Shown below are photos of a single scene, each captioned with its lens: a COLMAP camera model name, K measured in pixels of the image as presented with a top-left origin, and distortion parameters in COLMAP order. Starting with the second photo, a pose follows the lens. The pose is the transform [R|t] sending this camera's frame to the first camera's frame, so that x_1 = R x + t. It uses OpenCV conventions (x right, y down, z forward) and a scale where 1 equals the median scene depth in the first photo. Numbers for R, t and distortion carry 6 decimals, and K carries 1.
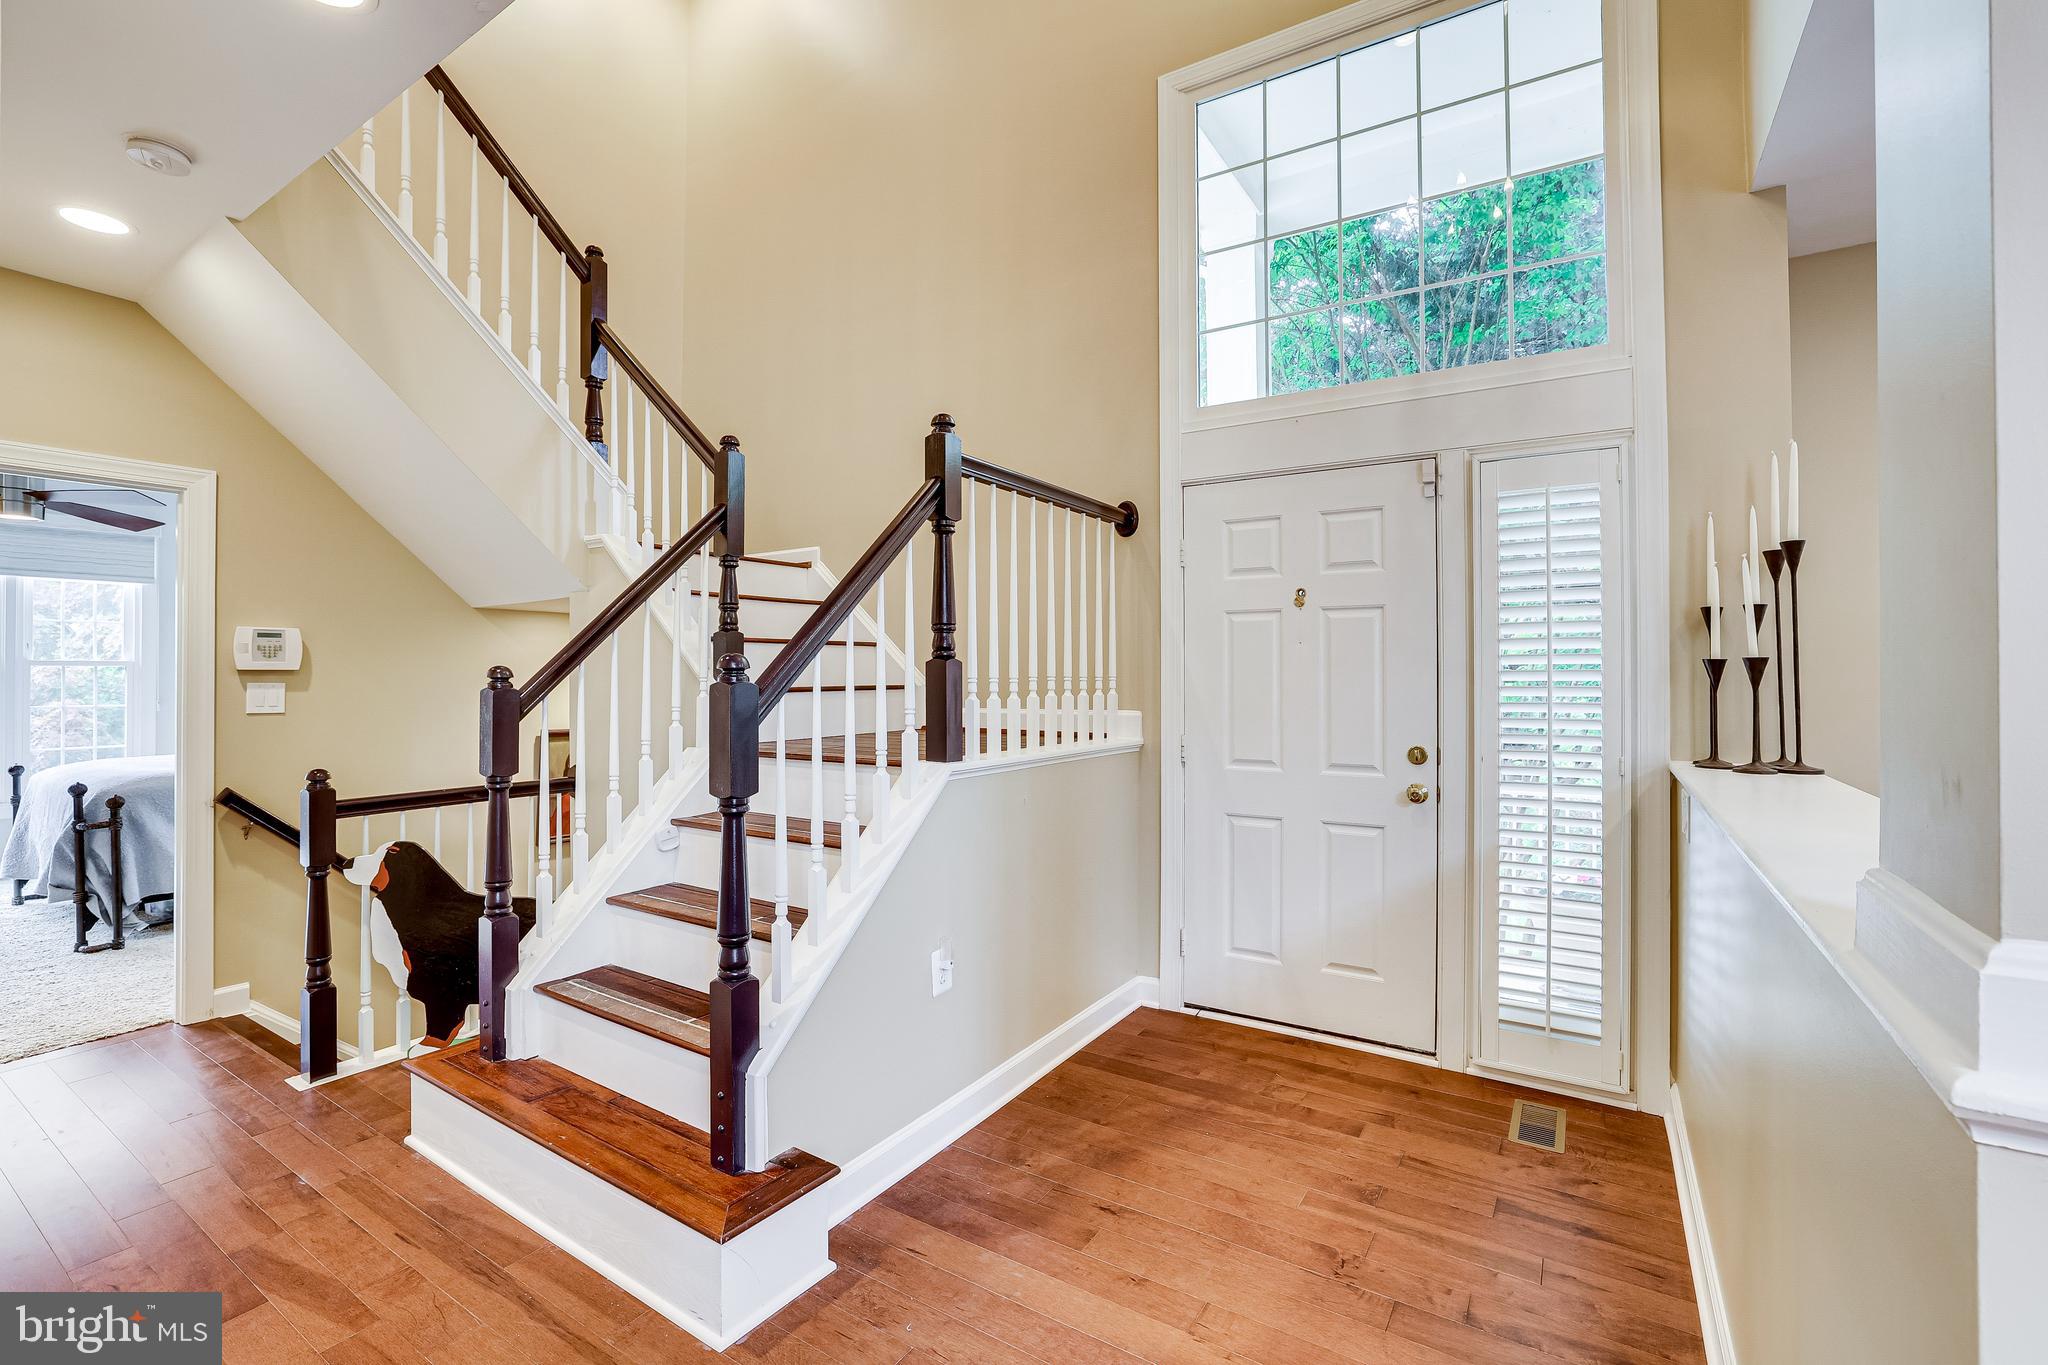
lens RADIAL K [[881.1, 0, 1023.5], [0, 881.1, 672.4], [0, 0, 1]] dist [-0.053490, 0.019436]
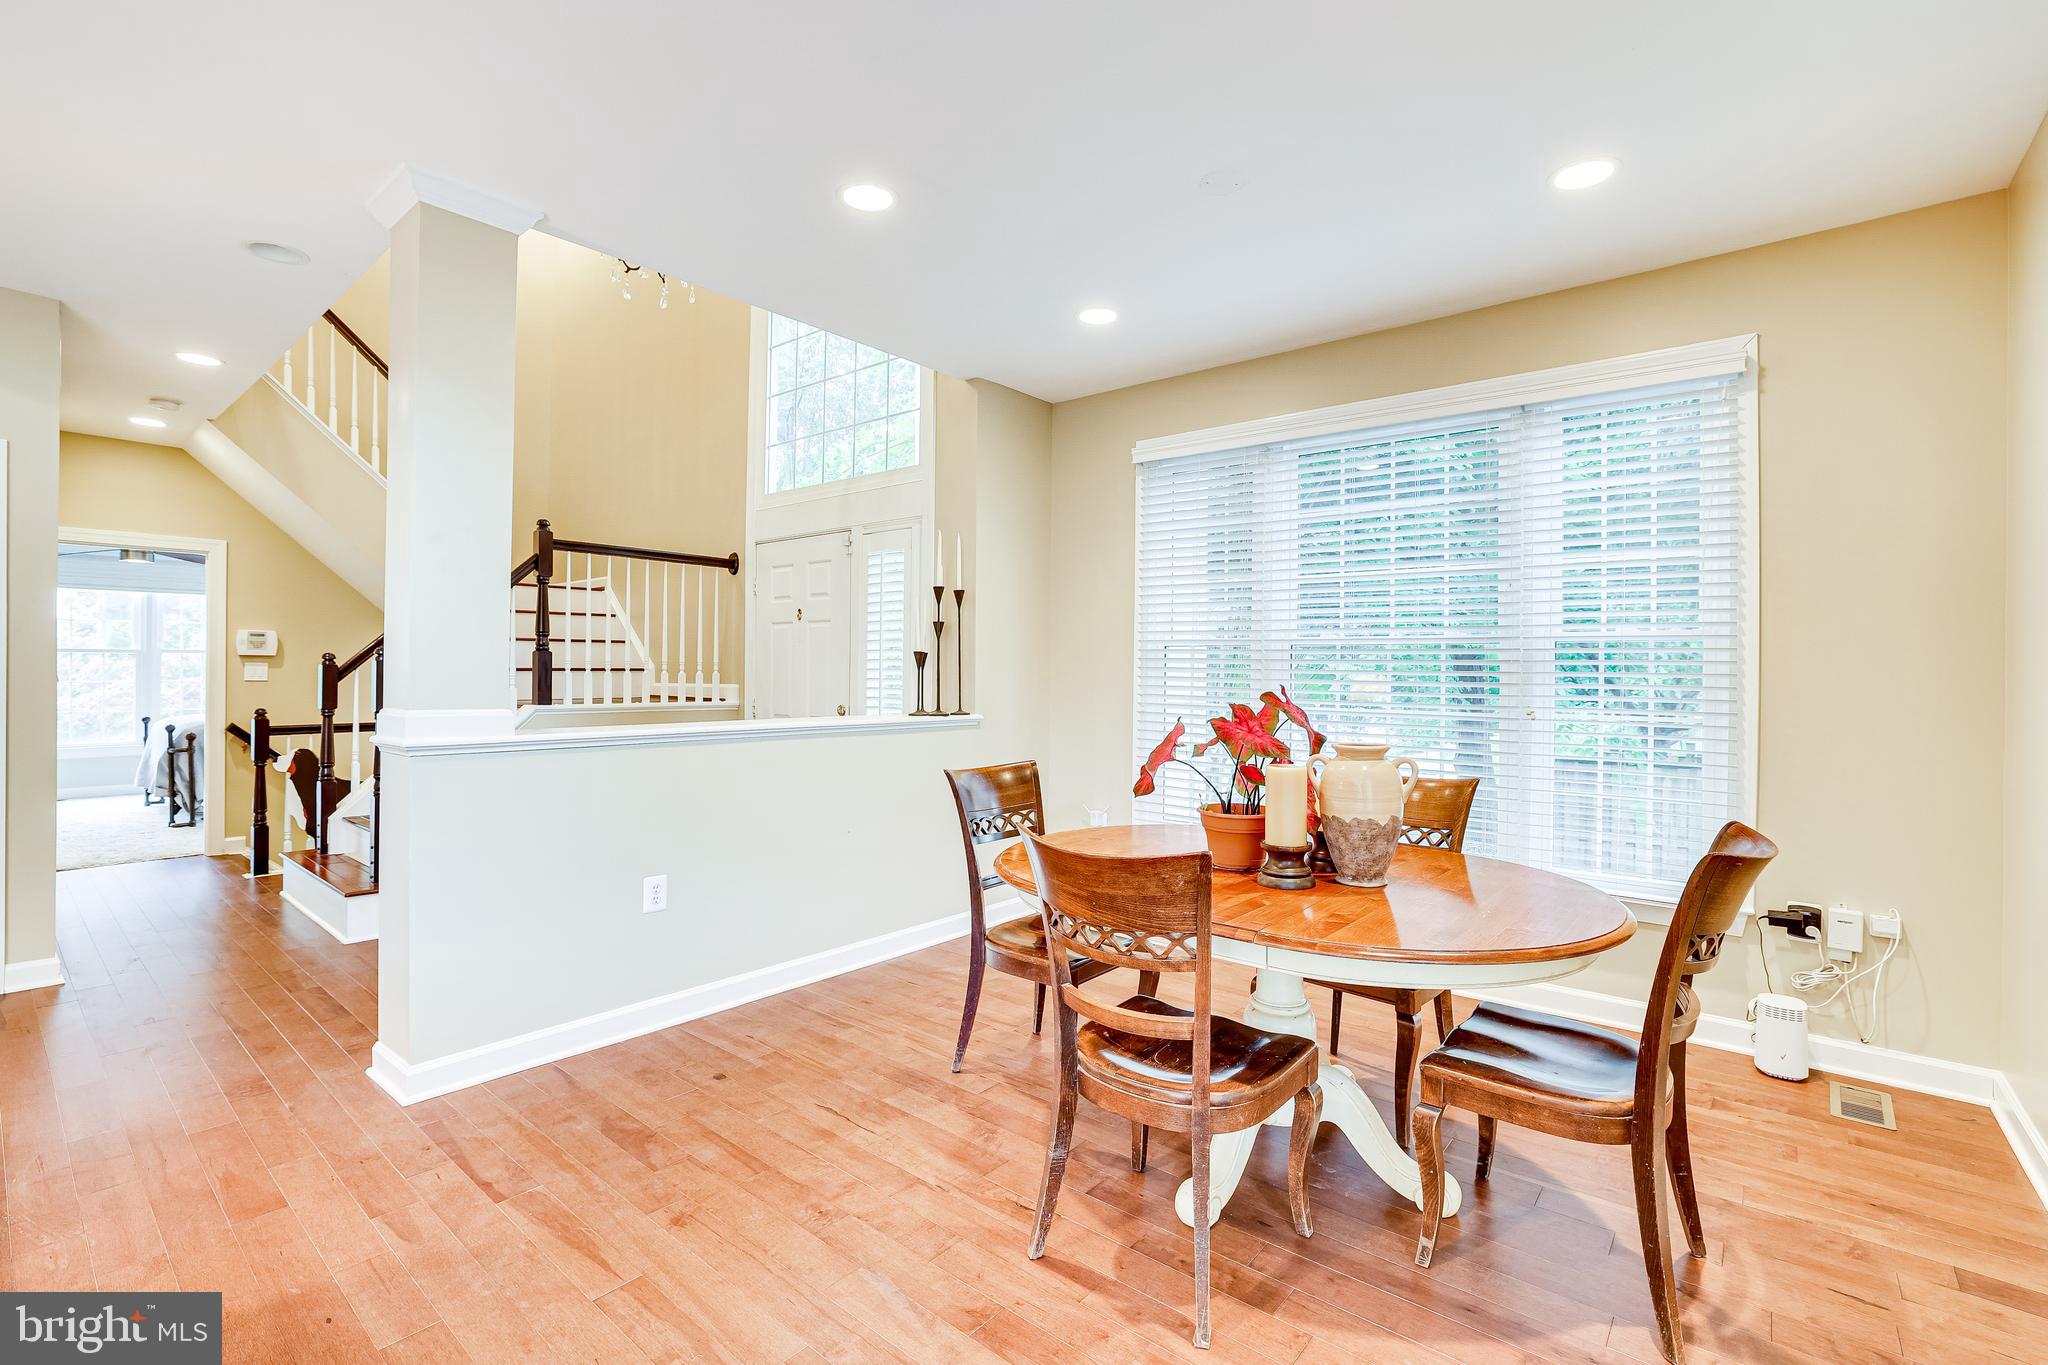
lens RADIAL K [[881.1, 0, 1023.5], [0, 881.1, 672.4], [0, 0, 1]] dist [-0.053490, 0.019436]
pose [[0.994293, 0.007415, -0.106424, 1.031305], [-0.006474, 0.999937, 0.009187, 0.007449], [0.106485, -0.008445, 0.994278, -0.673571]]
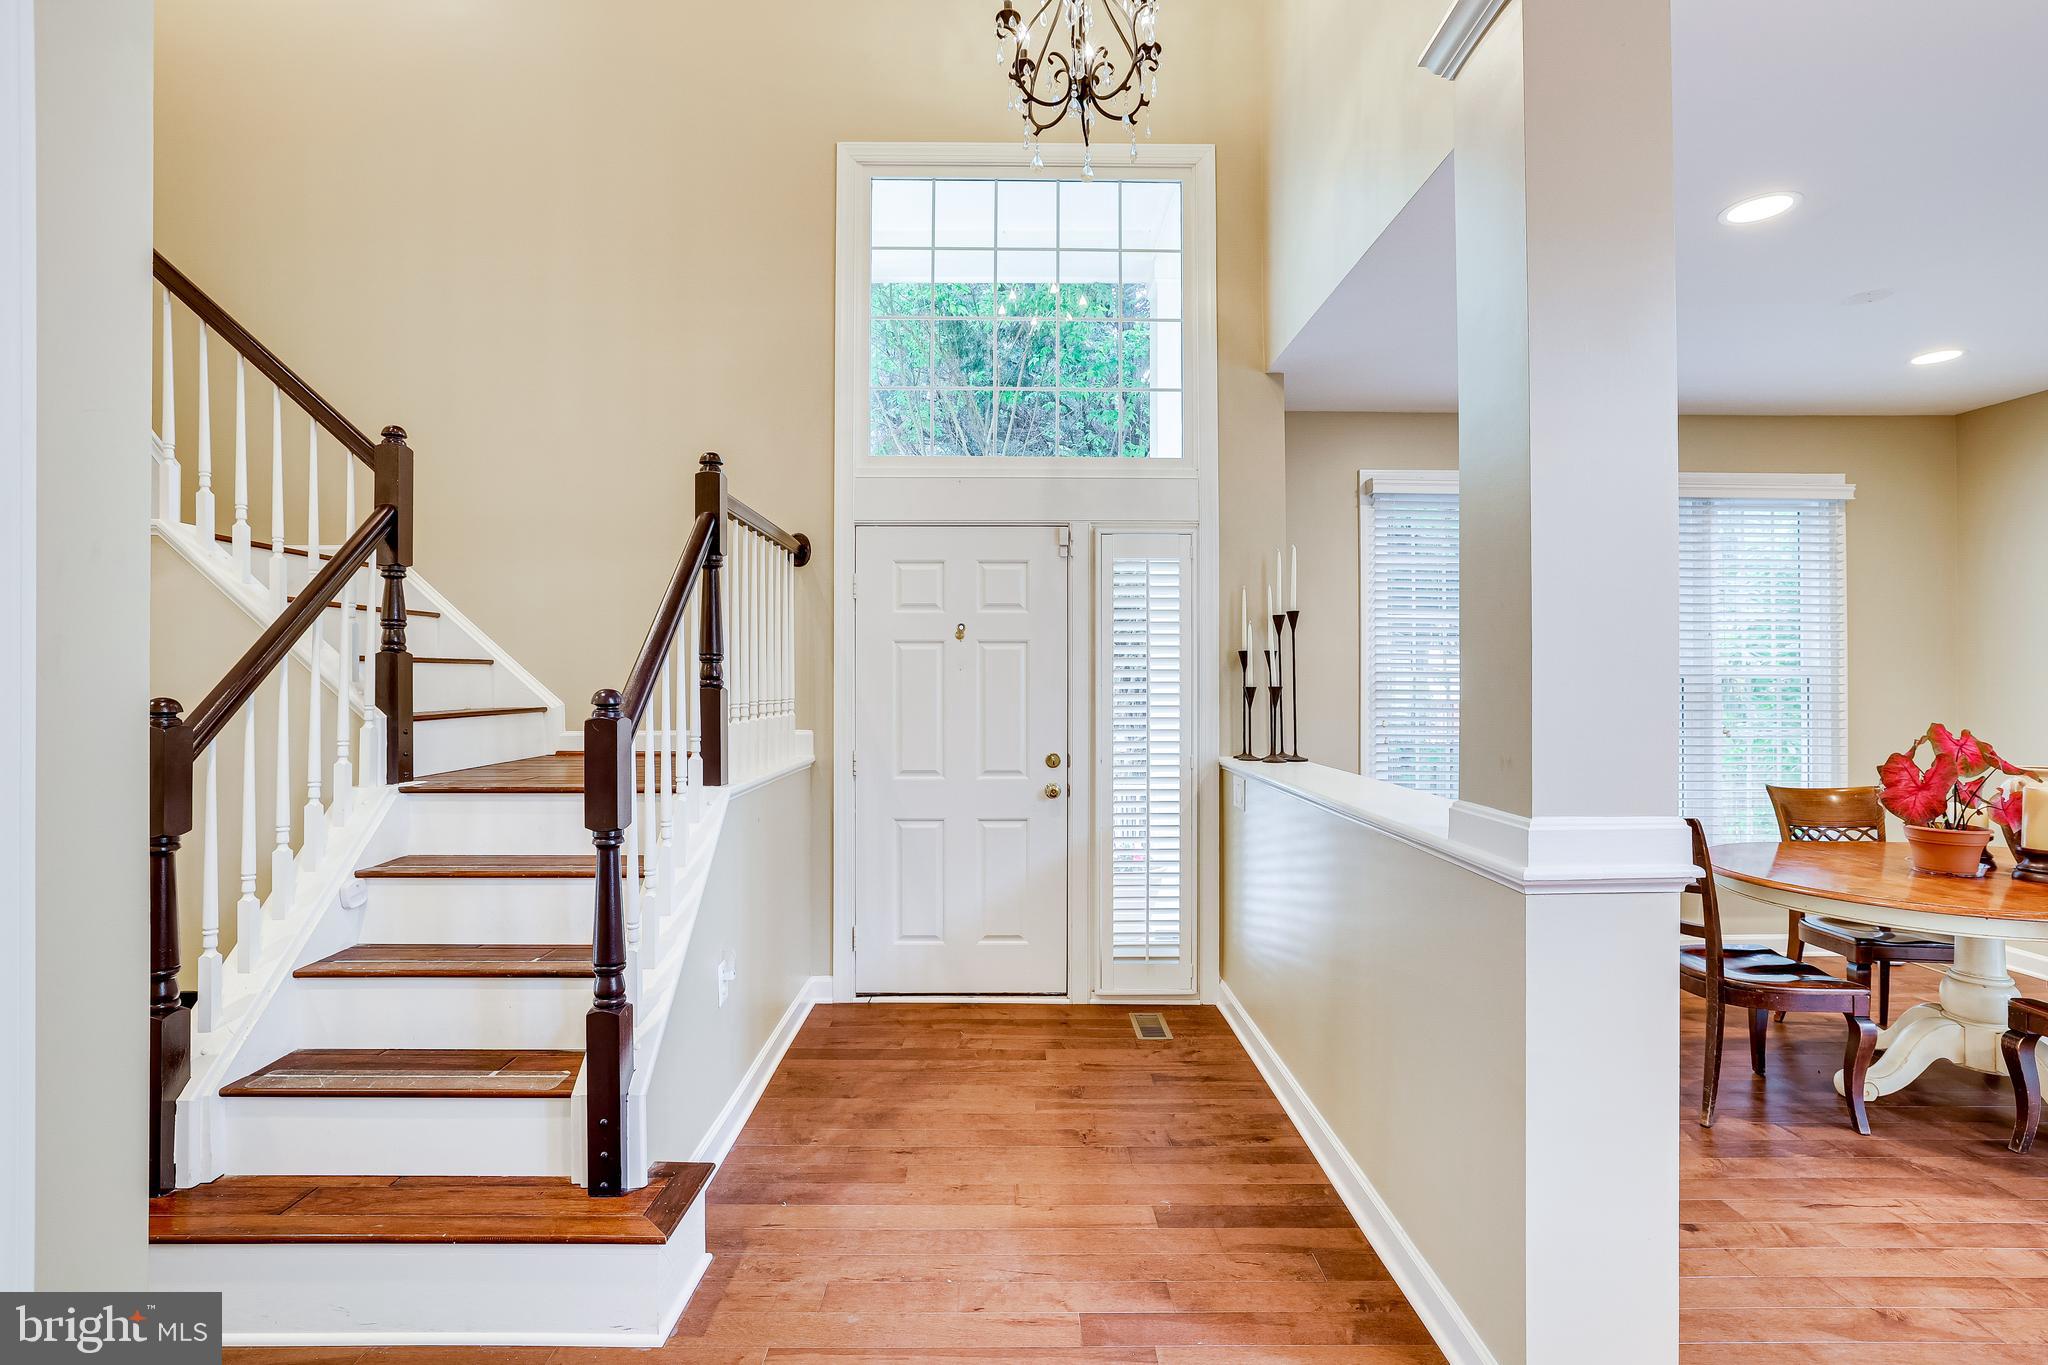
lens RADIAL K [[933.6, 0, 1010.0], [0, 933.6, 684.7], [0, 0, 1]] dist [-0.057000, 0.025172]
pose [[0.840692, -0.000770, 0.541512, -0.355893], [-0.002734, 0.999980, 0.005667, -0.023589], [-0.541506, -0.006245, 0.840674, -0.108988]]
